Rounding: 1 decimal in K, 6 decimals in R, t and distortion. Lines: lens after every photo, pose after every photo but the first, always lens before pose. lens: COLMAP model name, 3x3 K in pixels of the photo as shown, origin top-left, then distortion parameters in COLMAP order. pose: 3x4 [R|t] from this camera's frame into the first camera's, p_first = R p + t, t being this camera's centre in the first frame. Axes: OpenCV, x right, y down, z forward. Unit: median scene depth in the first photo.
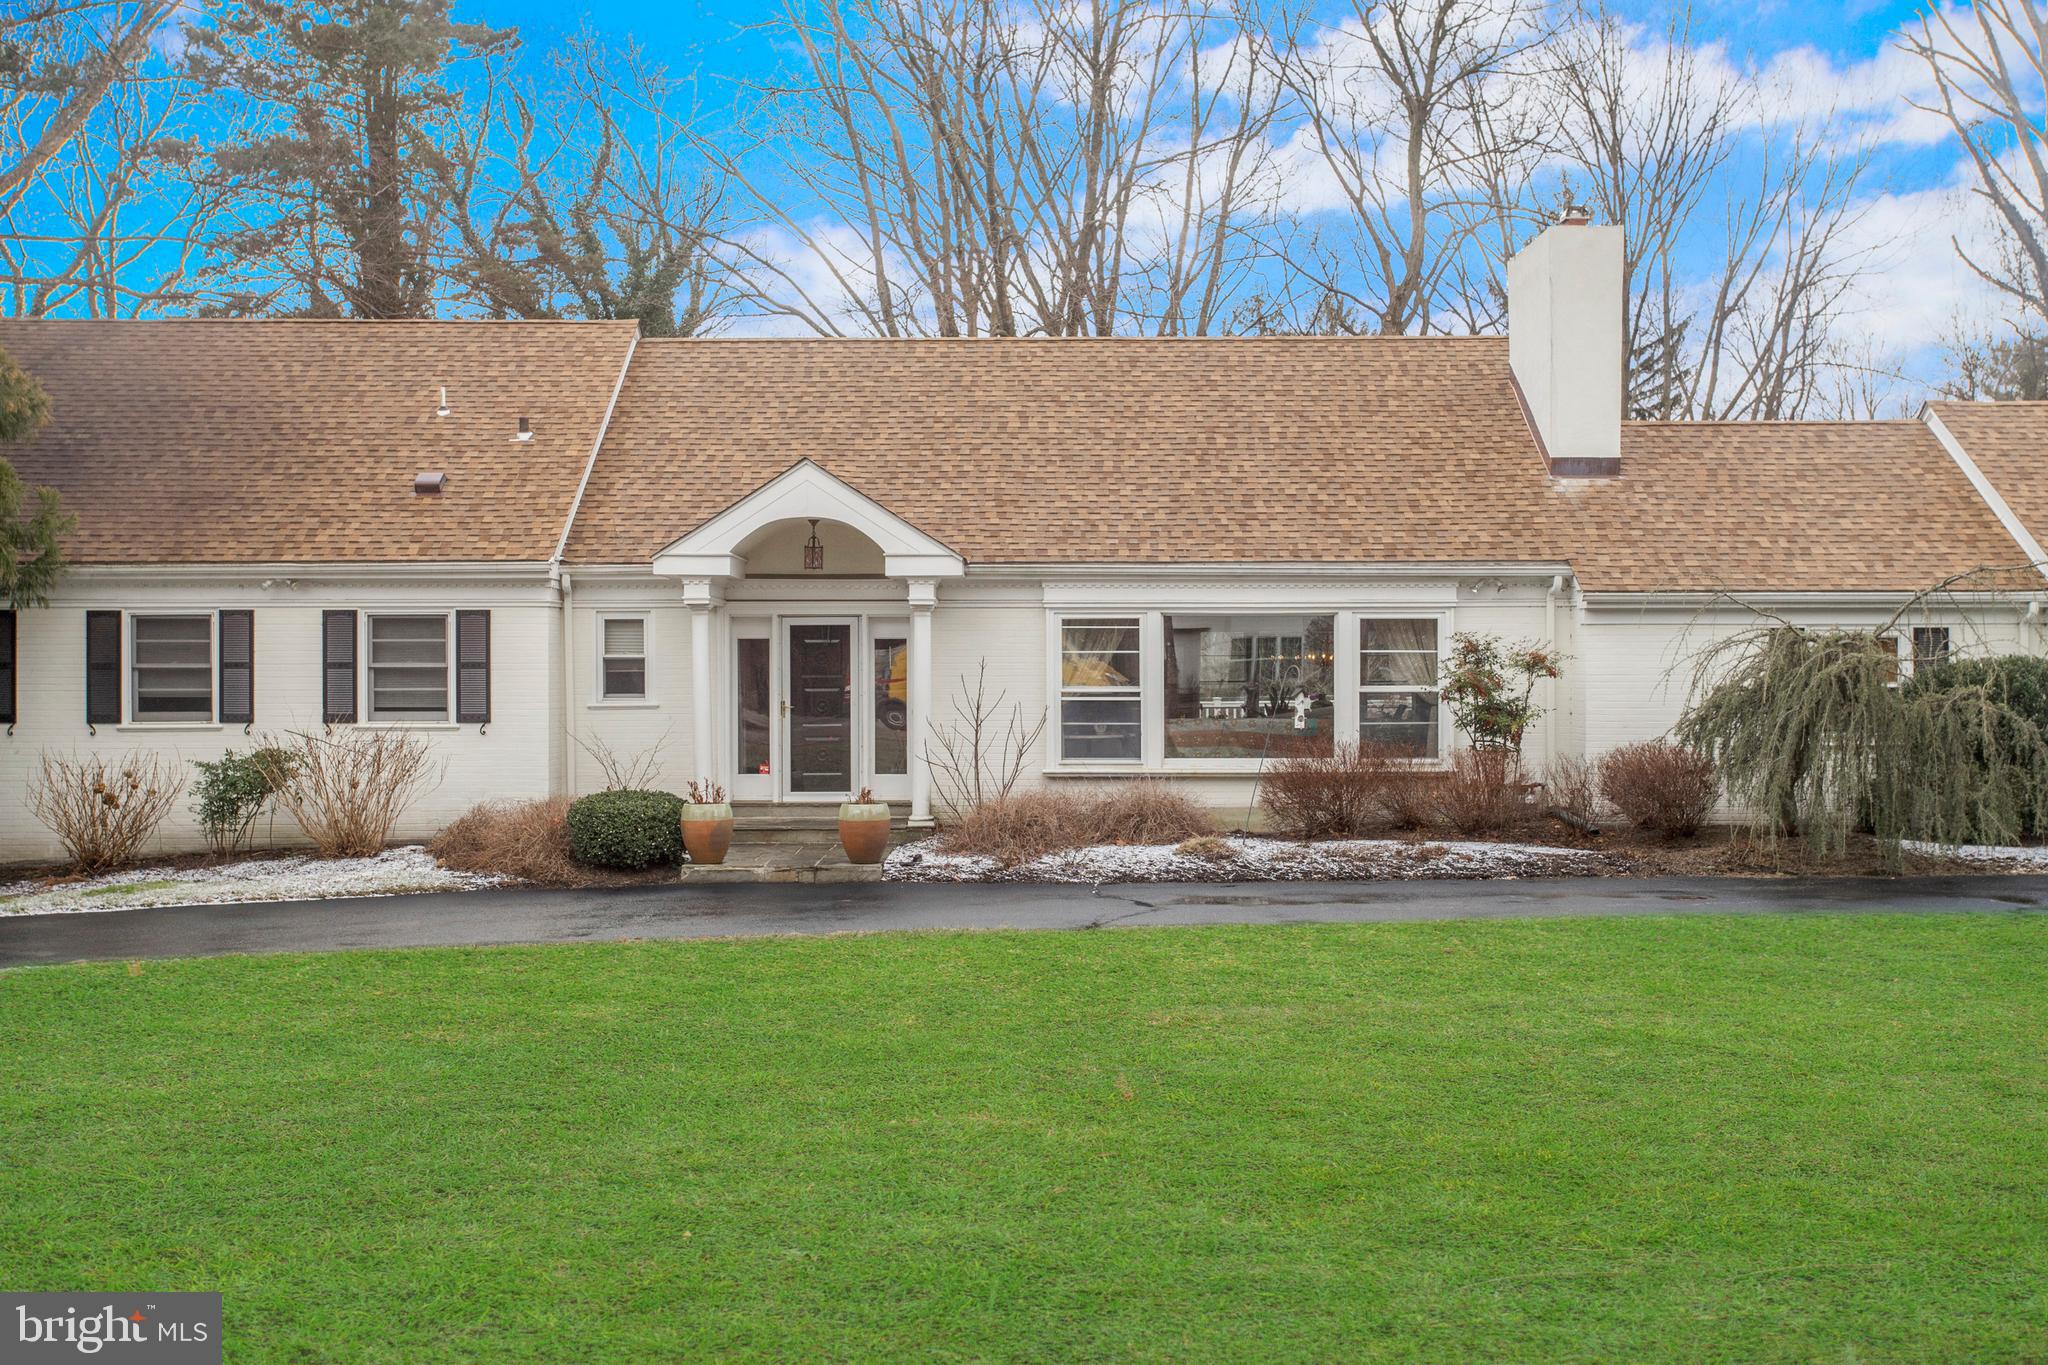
lens RADIAL K [[2311.3, 0, 1080.2], [0, 2311.3, 688.7], [0, 0, 1]] dist [0.015593, 0.000000]
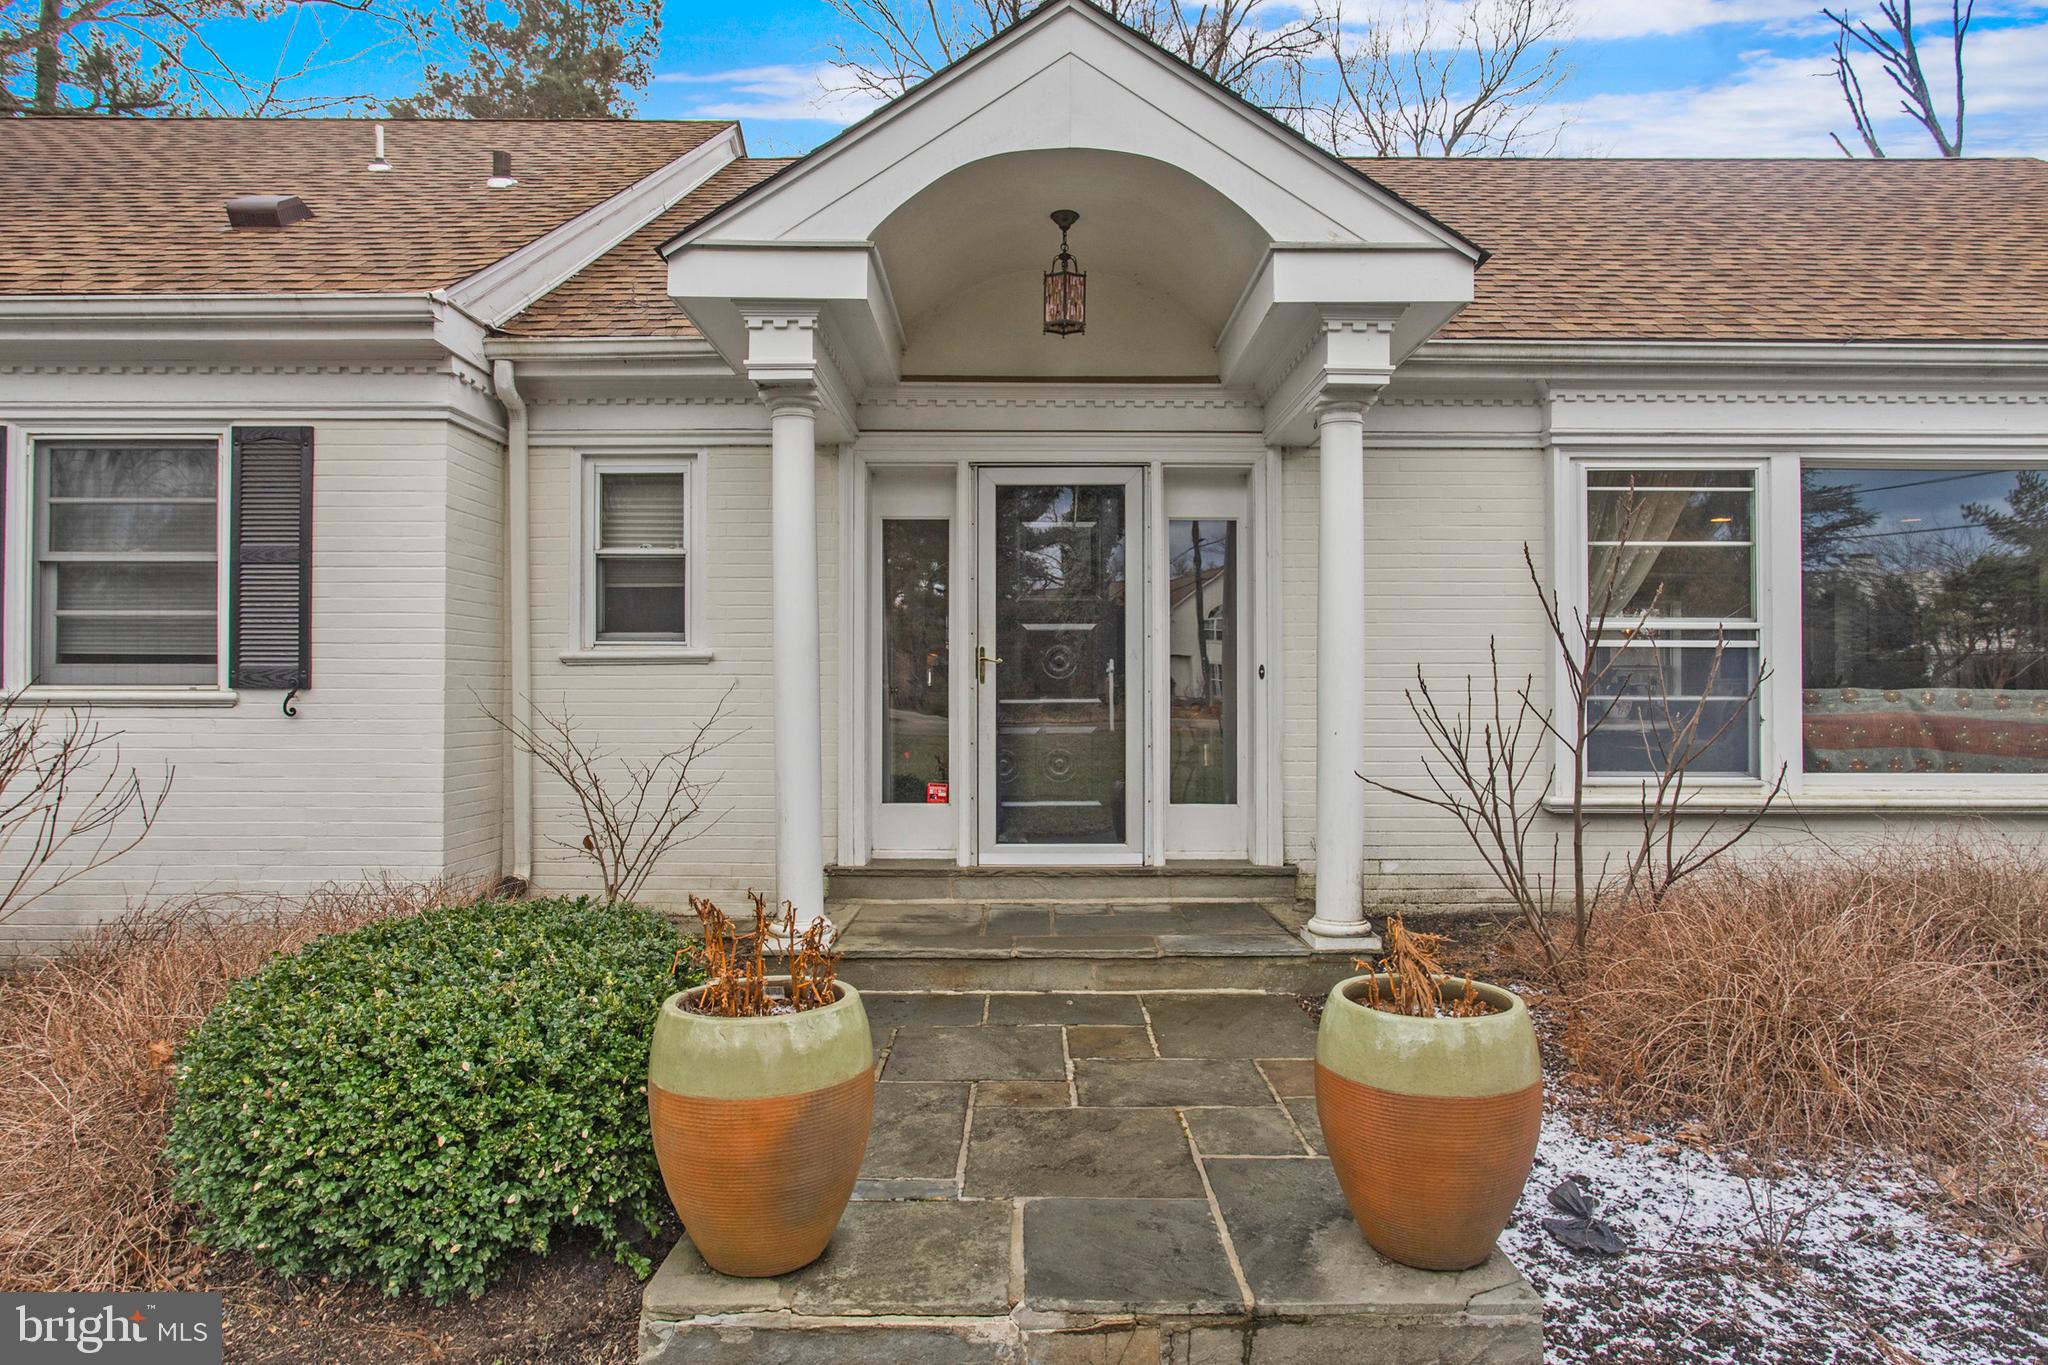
lens RADIAL K [[1233.9, 0, 1026.0], [0, 1233.9, 690.5], [0, 0, 1]] dist [-0.018809, -0.000329]
pose [[0.999711, 0.001739, -0.023997, -0.113824], [-0.002119, 0.999872, -0.015850, 0.017719], [0.023966, 0.015896, 0.999586, 0.755731]]
